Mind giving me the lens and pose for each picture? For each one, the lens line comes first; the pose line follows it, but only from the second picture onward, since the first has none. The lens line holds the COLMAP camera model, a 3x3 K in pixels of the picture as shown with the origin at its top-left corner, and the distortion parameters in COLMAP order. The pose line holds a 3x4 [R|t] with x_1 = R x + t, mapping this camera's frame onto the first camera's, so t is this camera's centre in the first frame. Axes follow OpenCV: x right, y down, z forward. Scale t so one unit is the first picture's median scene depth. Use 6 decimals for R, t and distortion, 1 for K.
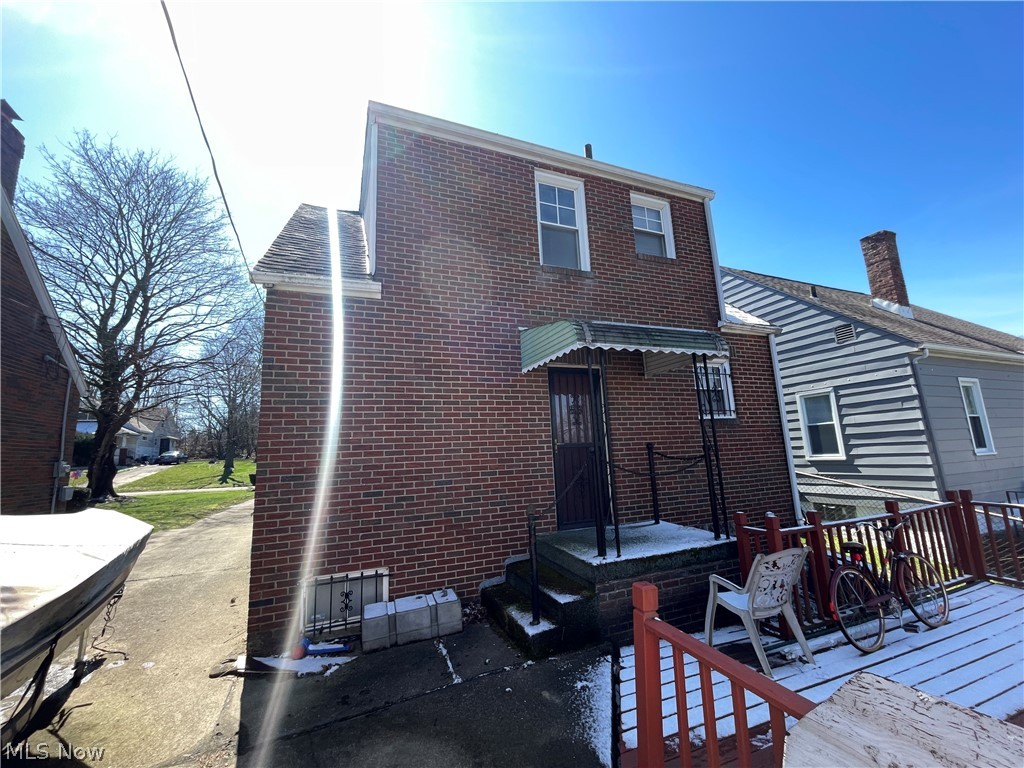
lens RADIAL K [[415.3, 0, 510.7], [0, 415.3, 382.1], [0, 0, 1]] dist [-0.003751, -0.000272]
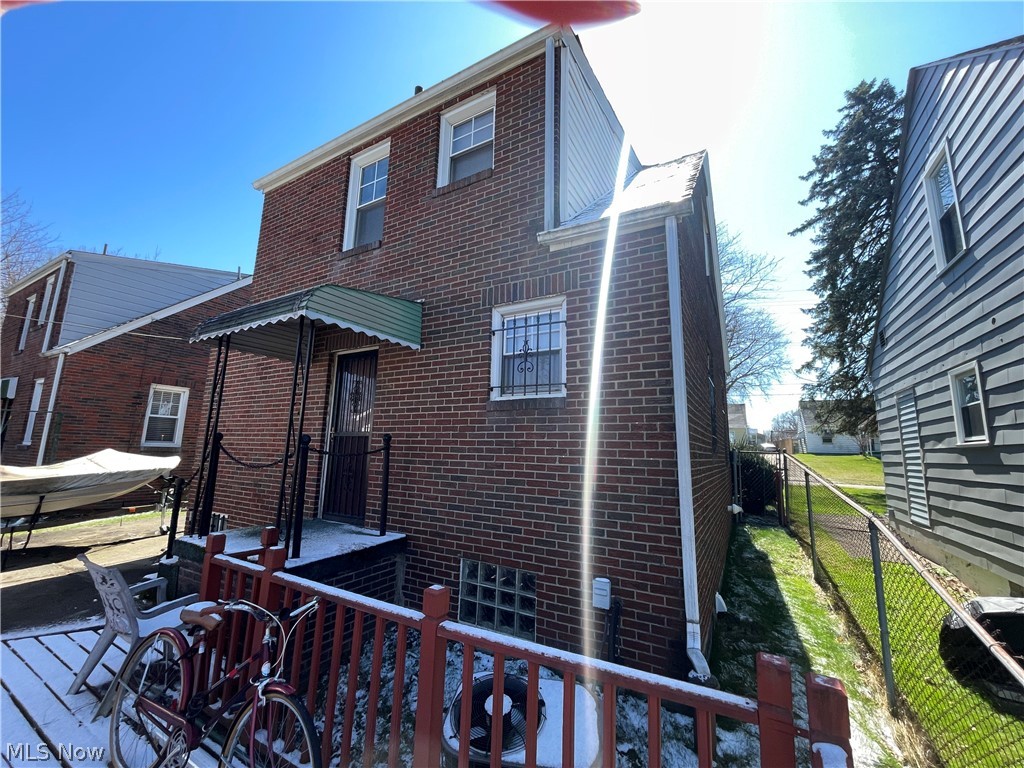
lens RADIAL K [[415.3, 0, 510.4], [0, 415.3, 383.5], [0, 0, 1]] dist [-0.003751, -0.000272]
pose [[0.611632, -0.077323, -0.787355, 1.021414], [0.080881, 0.996109, -0.034994, 0.090175], [0.786997, -0.042279, 0.615506, 0.650603]]
